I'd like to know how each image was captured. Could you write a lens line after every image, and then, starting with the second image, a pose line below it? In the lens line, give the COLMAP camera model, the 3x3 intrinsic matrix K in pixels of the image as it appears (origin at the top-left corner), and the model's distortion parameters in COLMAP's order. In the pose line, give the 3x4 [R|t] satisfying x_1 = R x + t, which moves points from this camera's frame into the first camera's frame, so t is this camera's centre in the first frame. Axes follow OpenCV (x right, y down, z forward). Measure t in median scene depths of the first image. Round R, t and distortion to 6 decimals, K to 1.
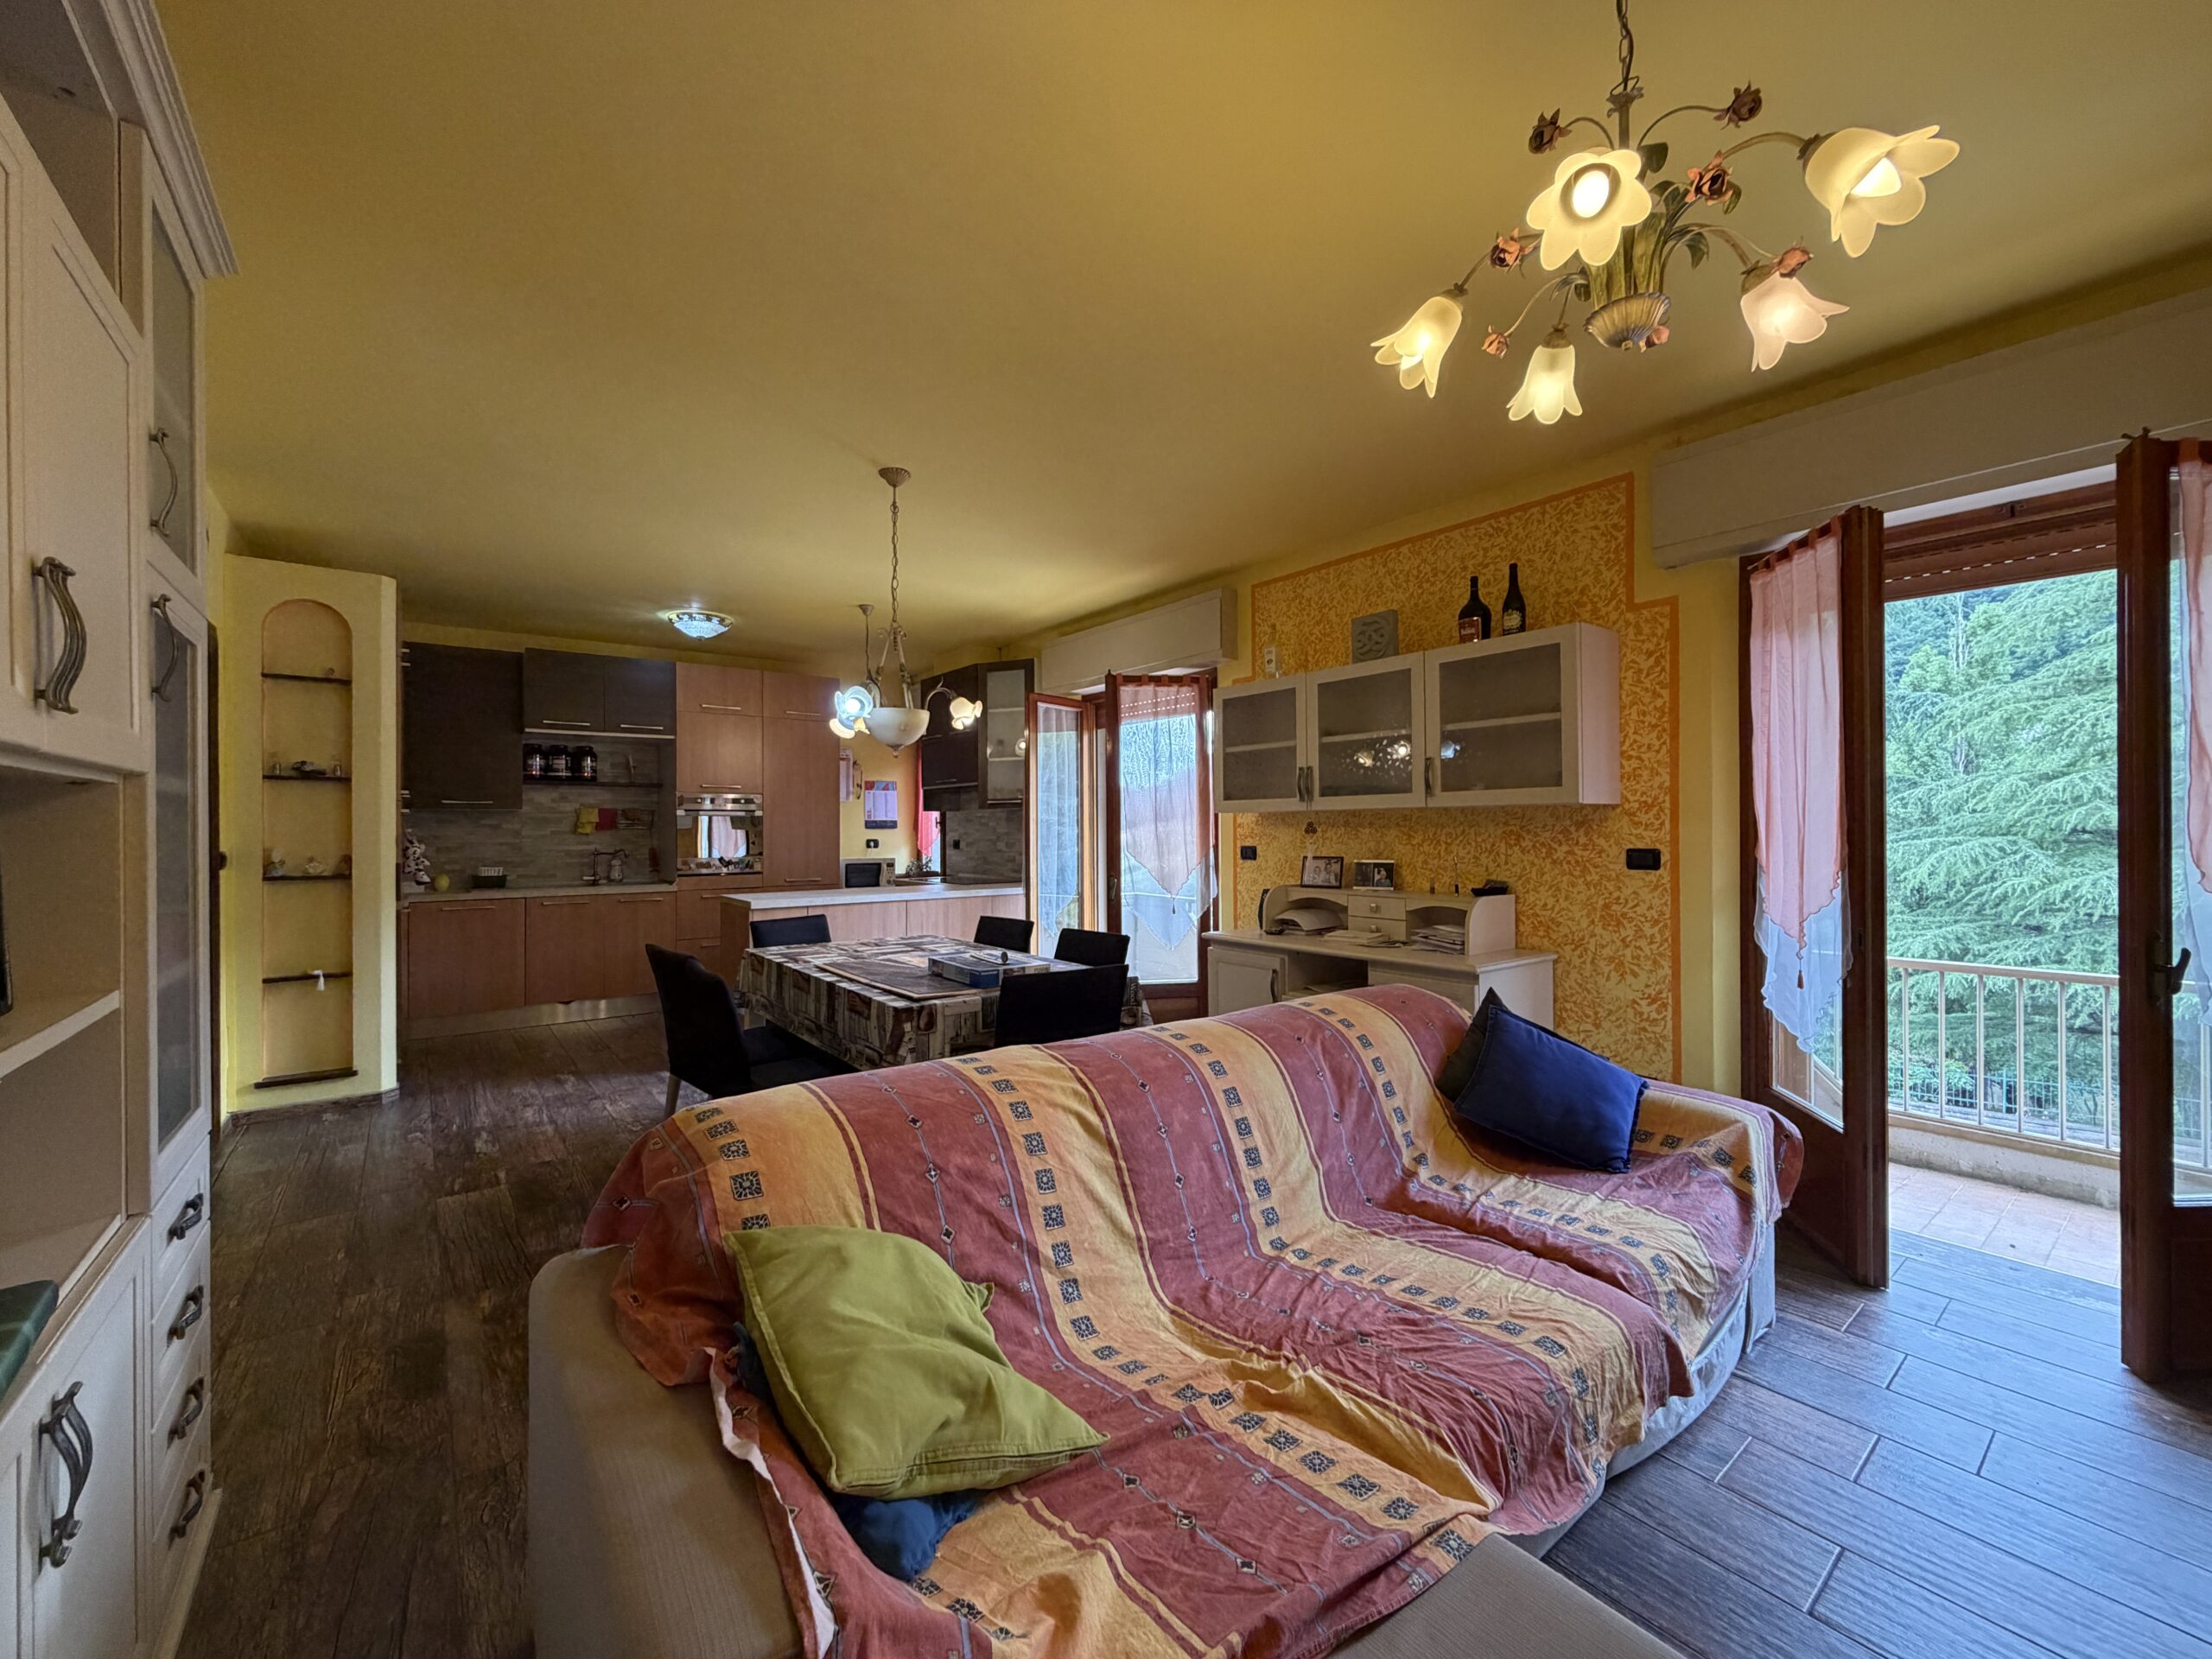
lens RADIAL K [[882.7, 0, 1101.0], [0, 882.7, 836.6], [0, 0, 1]] dist [-0.000146, -0.000239]
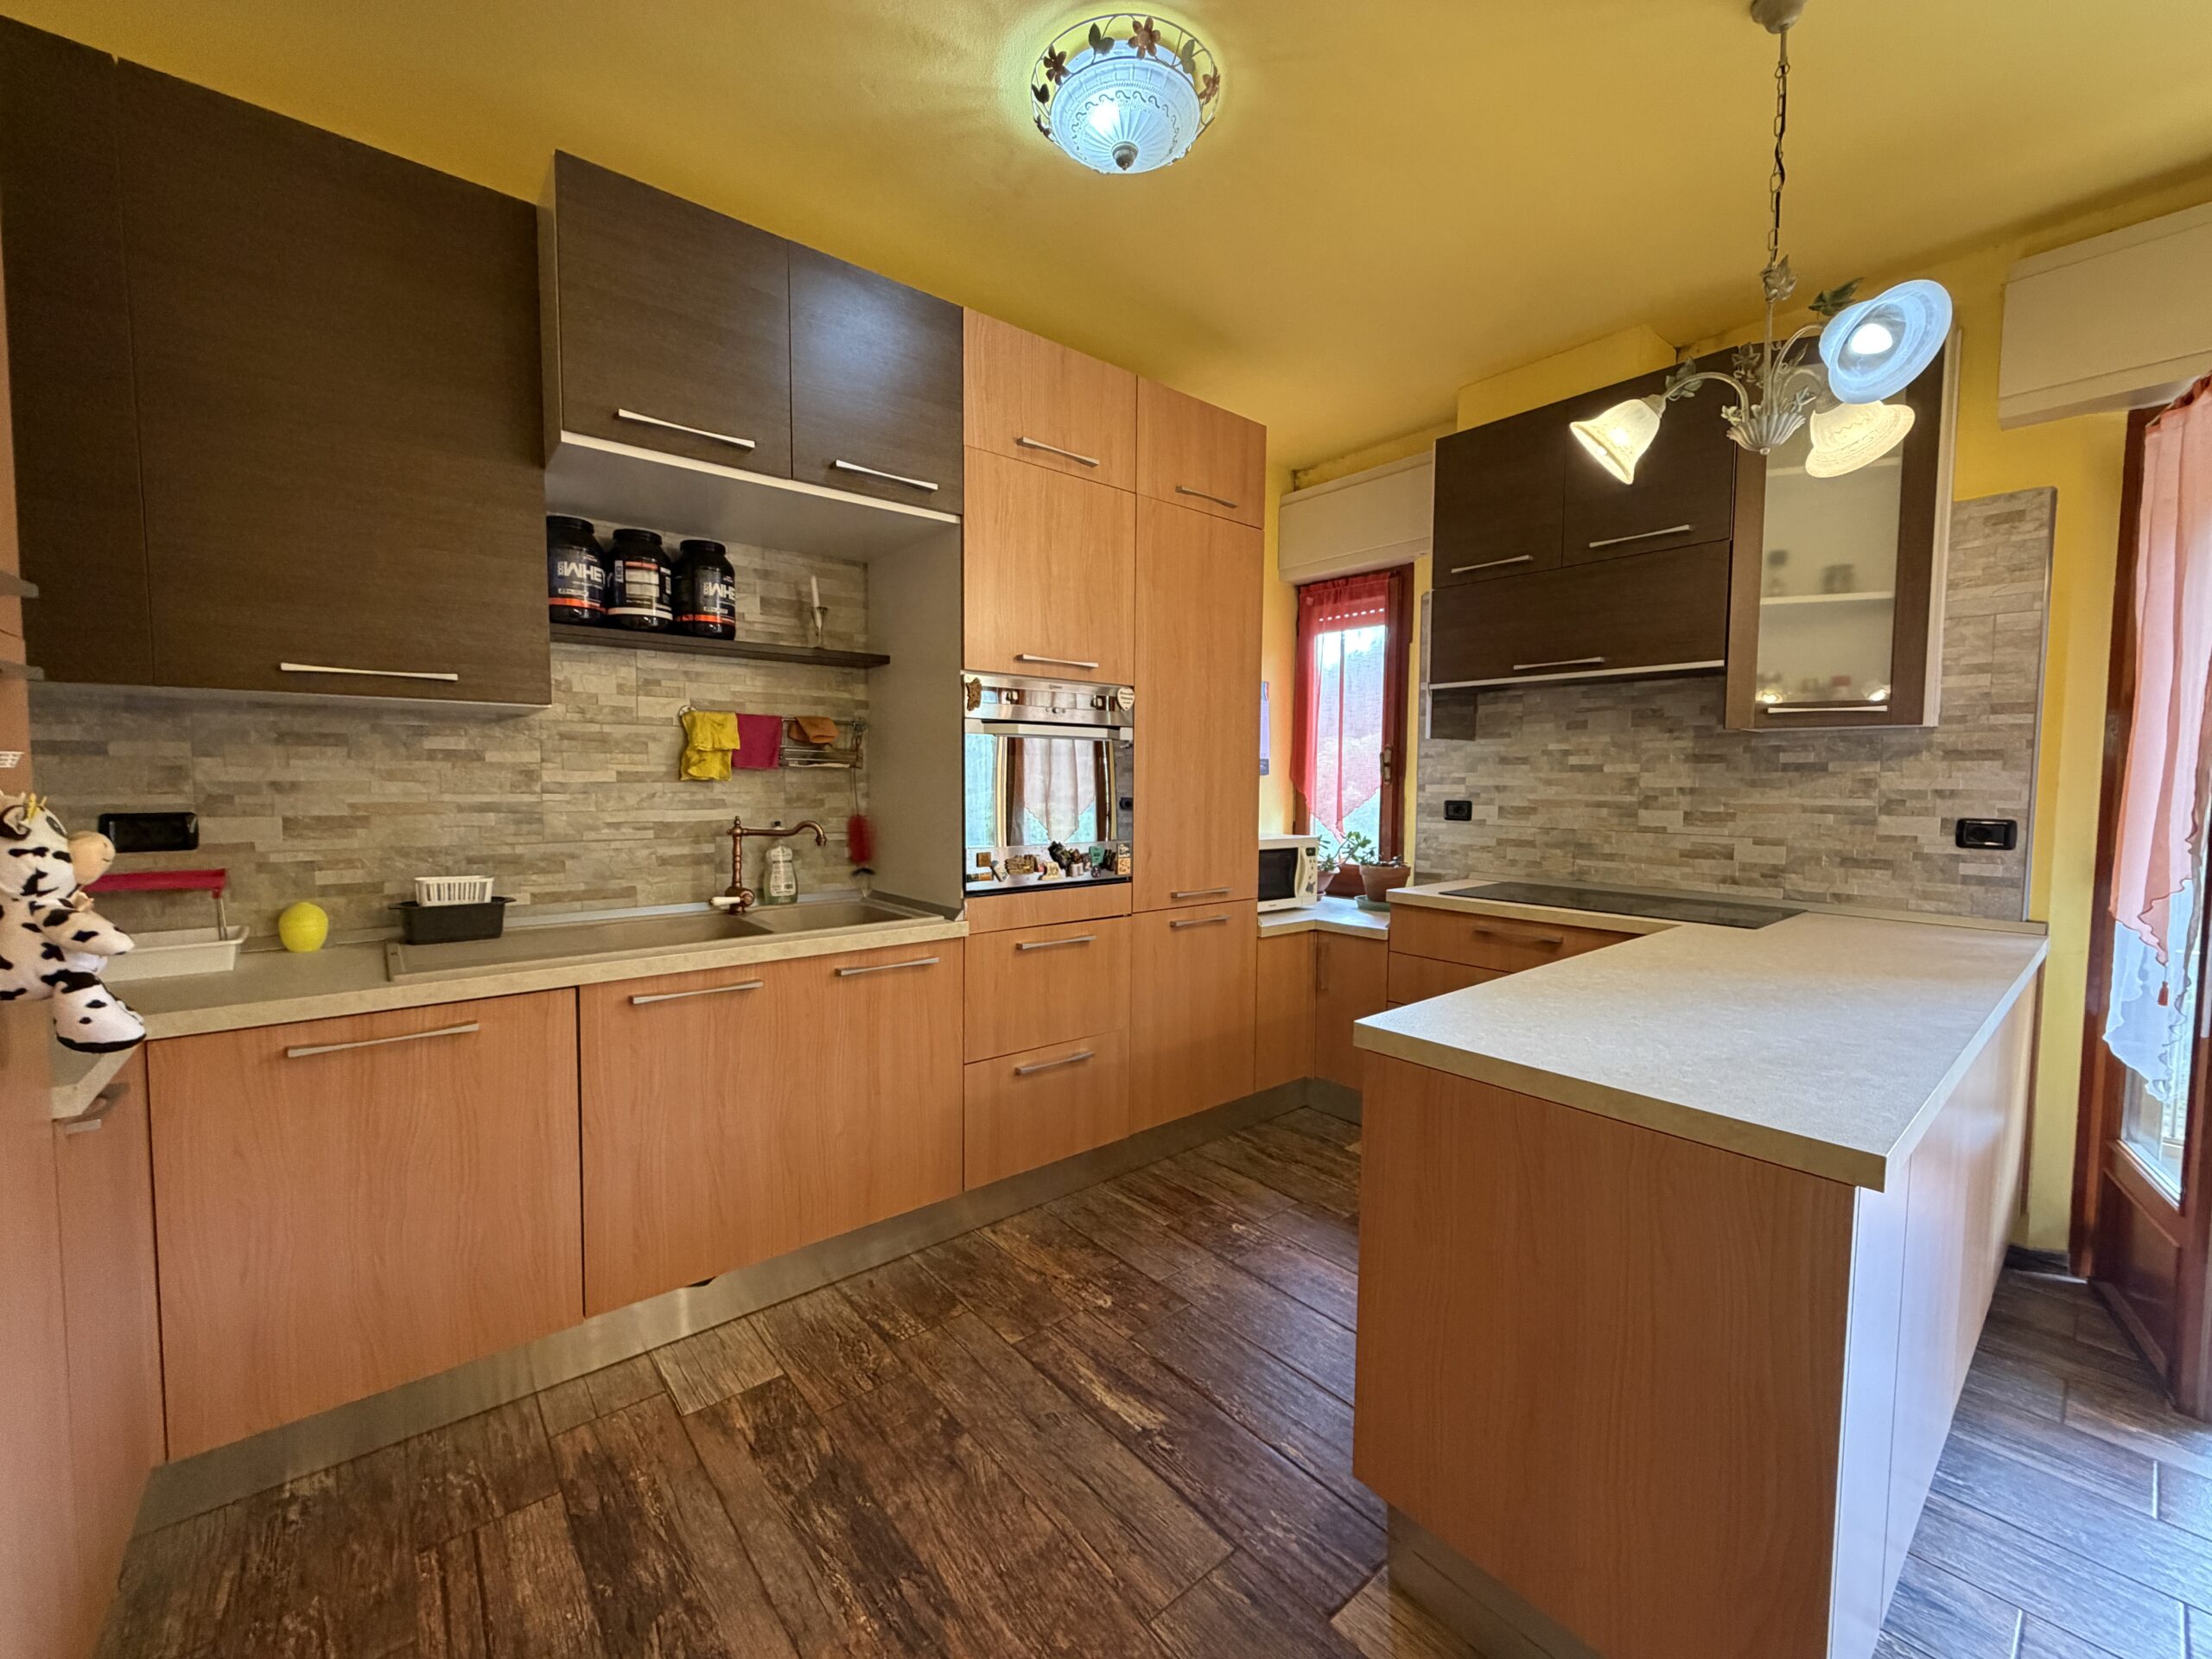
lens RADIAL K [[882.7, 0, 1102.2], [0, 882.7, 828.1], [0, 0, 1]] dist [-0.000146, -0.000239]
pose [[0.999185, 0.008877, 0.039385, -0.451998], [-0.010841, 0.998693, 0.049953, -0.003441], [-0.038890, -0.050339, 0.997975, 0.646836]]
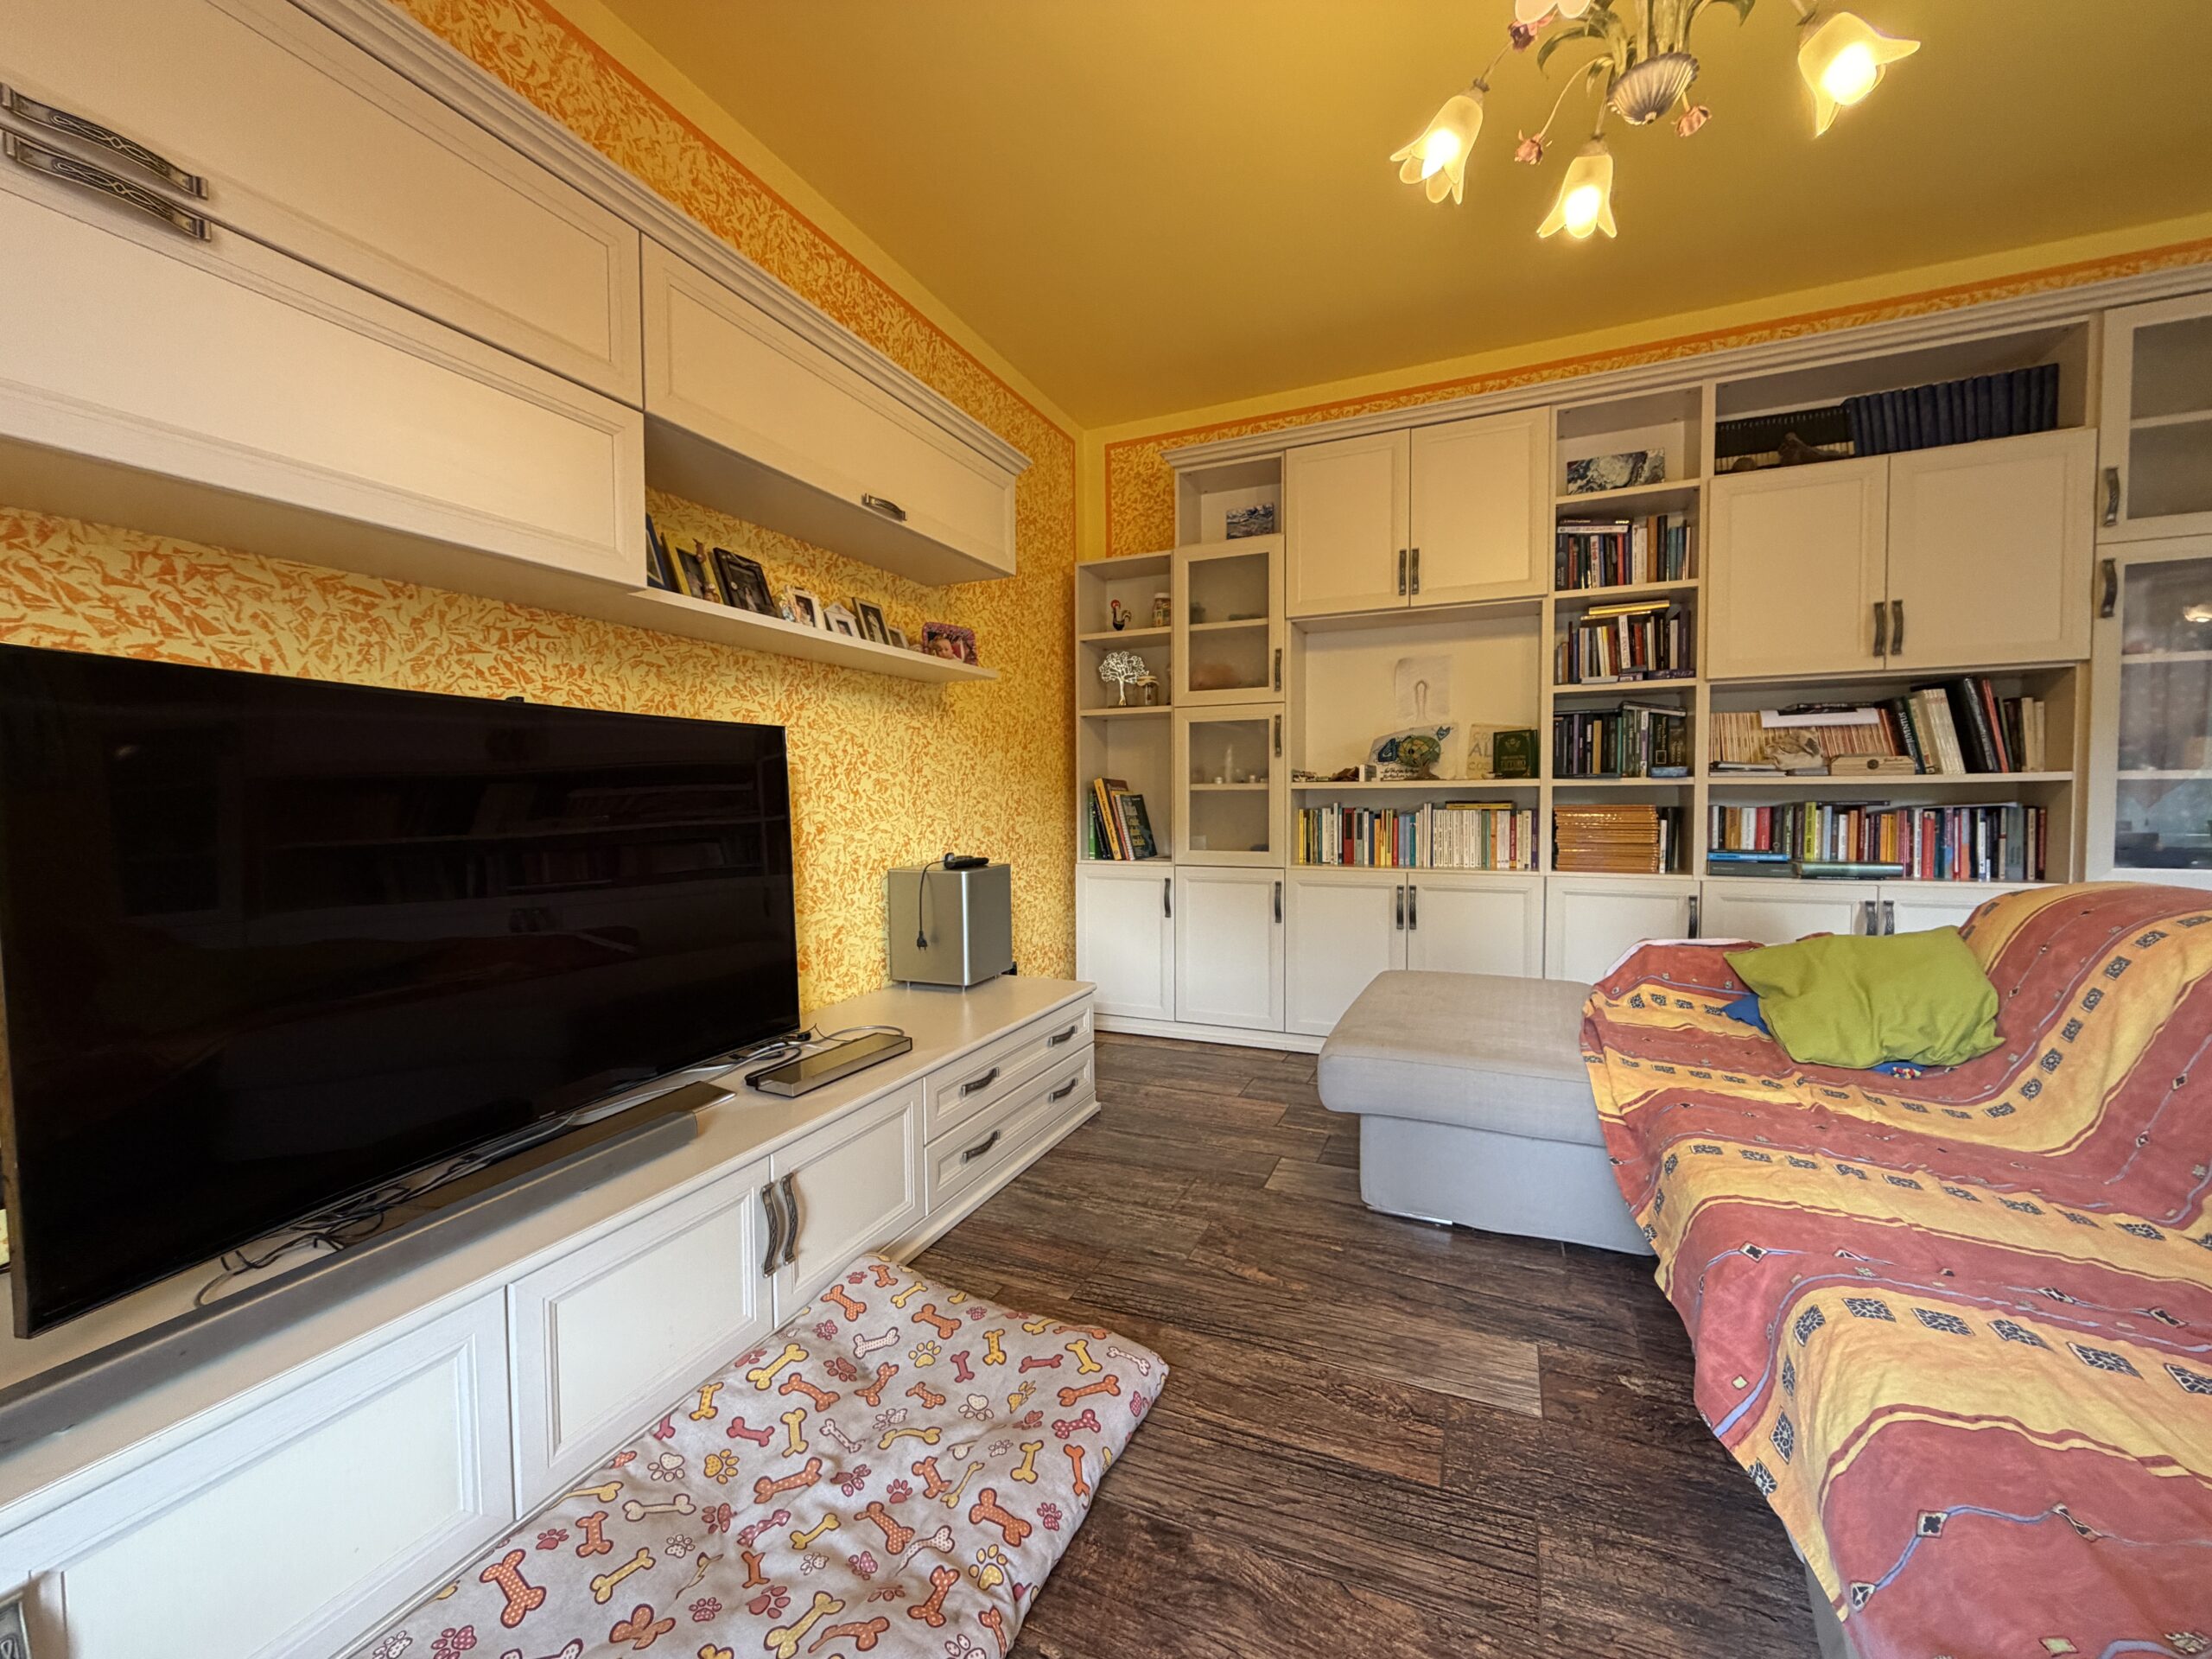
lens RADIAL K [[882.7, 0, 1100.0], [0, 882.7, 830.2], [0, 0, 1]] dist [-0.000146, -0.000239]
pose [[-0.883194, 0.032749, -0.467864, 0.362733], [0.011875, 0.998801, 0.047496, 0.038546], [0.468858, 0.036392, -0.882523, 0.359462]]
